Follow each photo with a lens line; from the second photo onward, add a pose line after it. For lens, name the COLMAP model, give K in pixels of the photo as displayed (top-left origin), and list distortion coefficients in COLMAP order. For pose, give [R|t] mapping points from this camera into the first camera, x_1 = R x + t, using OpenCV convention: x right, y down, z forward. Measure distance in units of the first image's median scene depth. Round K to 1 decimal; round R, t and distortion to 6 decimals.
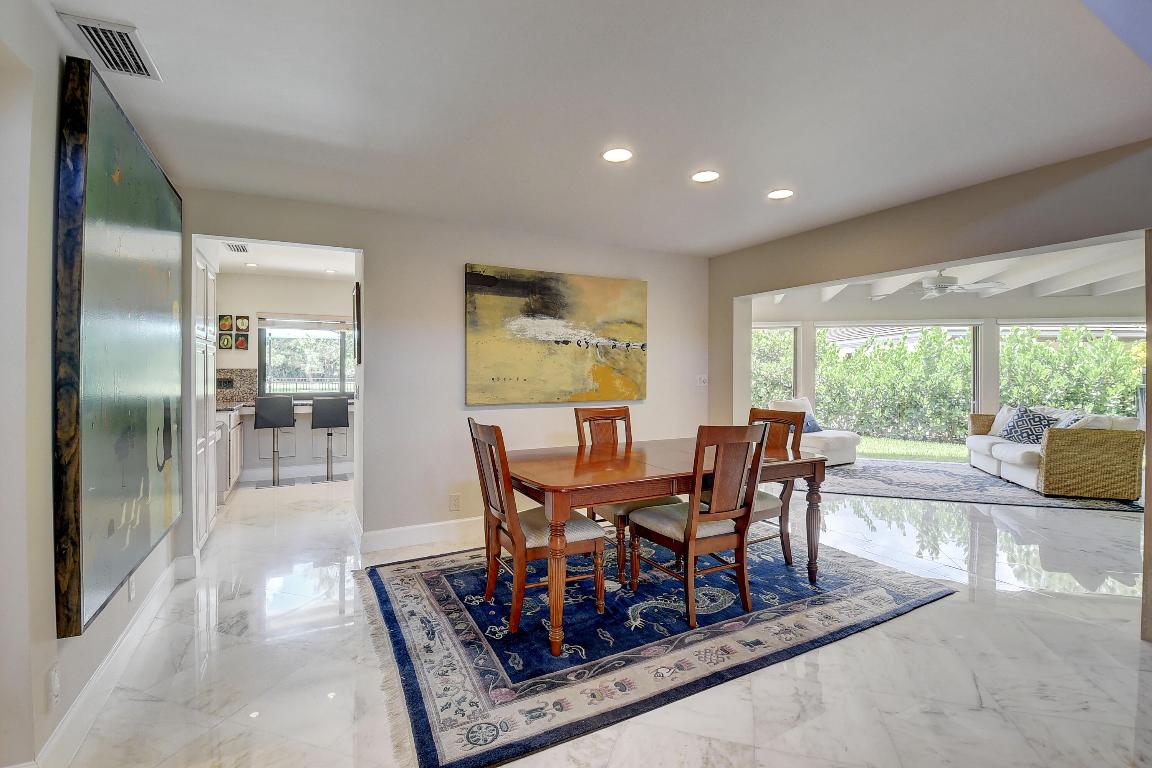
lens RADIAL K [[503.2, 0, 572.9], [0, 503.2, 371.8], [0, 0, 1]] dist [0.008475, -0.024074]
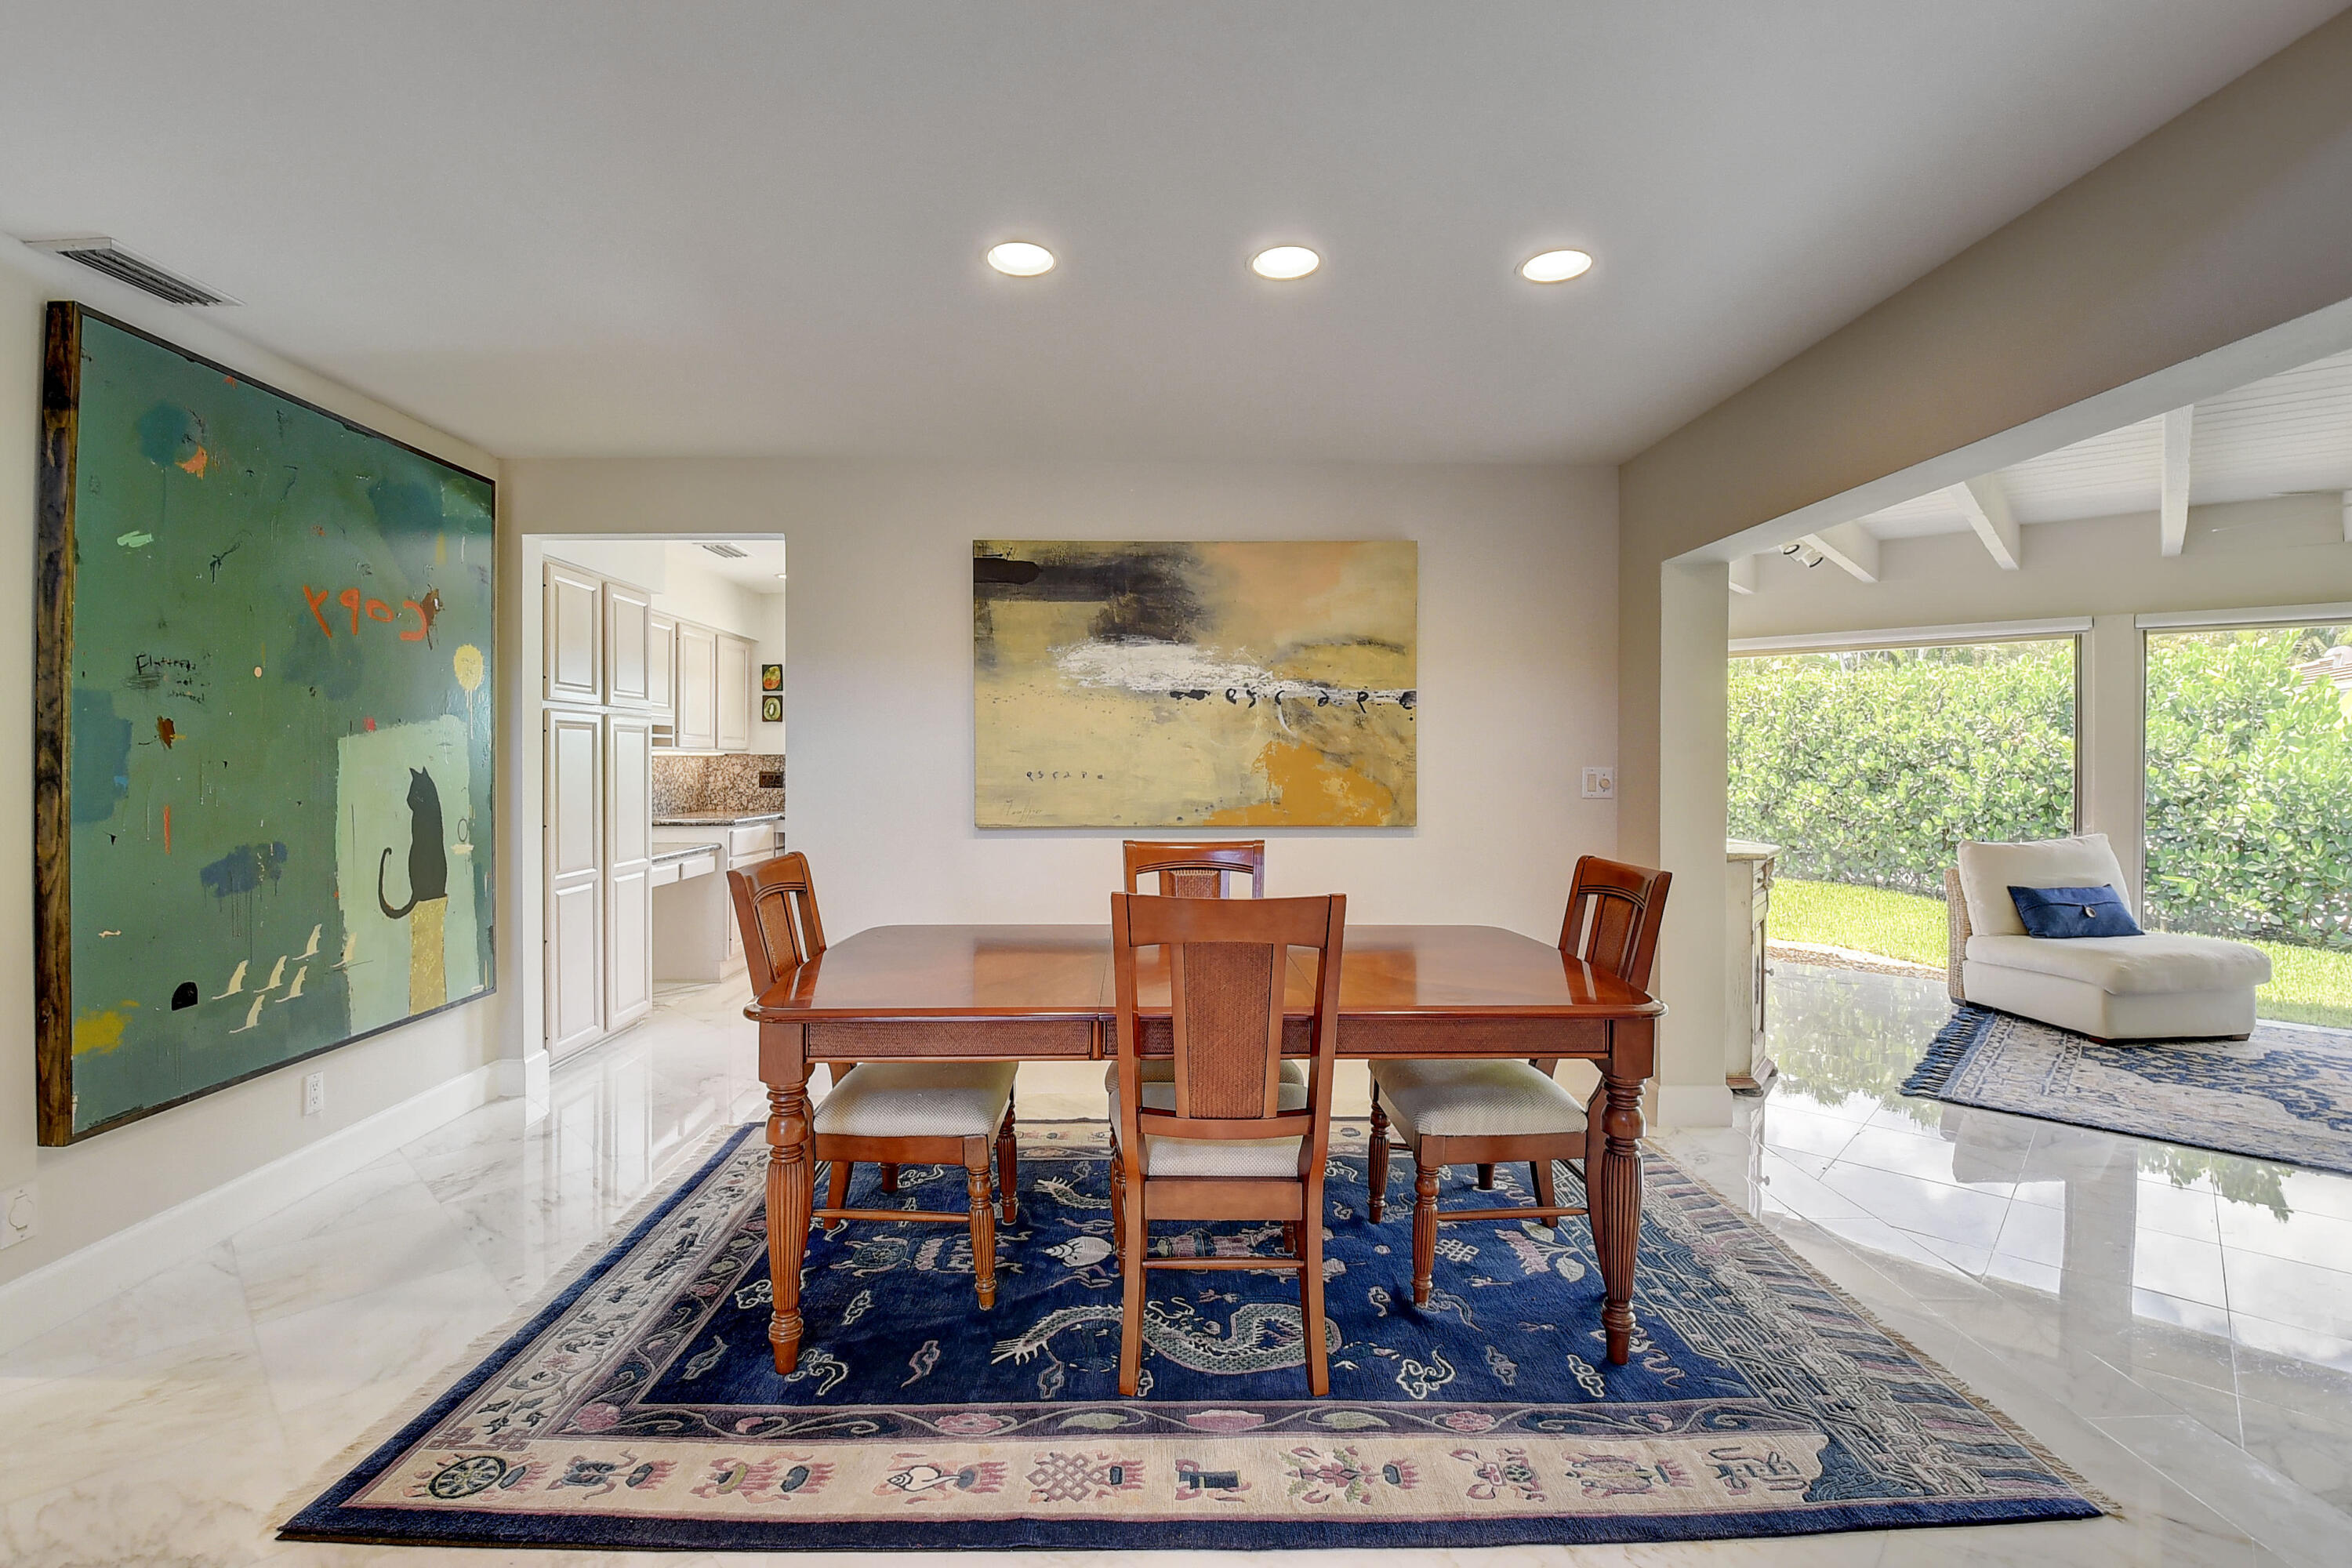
lens RADIAL K [[1033.4, 0, 1180.9], [0, 1033.4, 756.9], [0, 0, 1]] dist [-0.000601, -0.016229]
pose [[0.896942, -0.001596, -0.442145, 0.412090], [0.000419, 0.999996, -0.002759, 0.000006], [0.442148, 0.002289, 0.896939, 0.179082]]
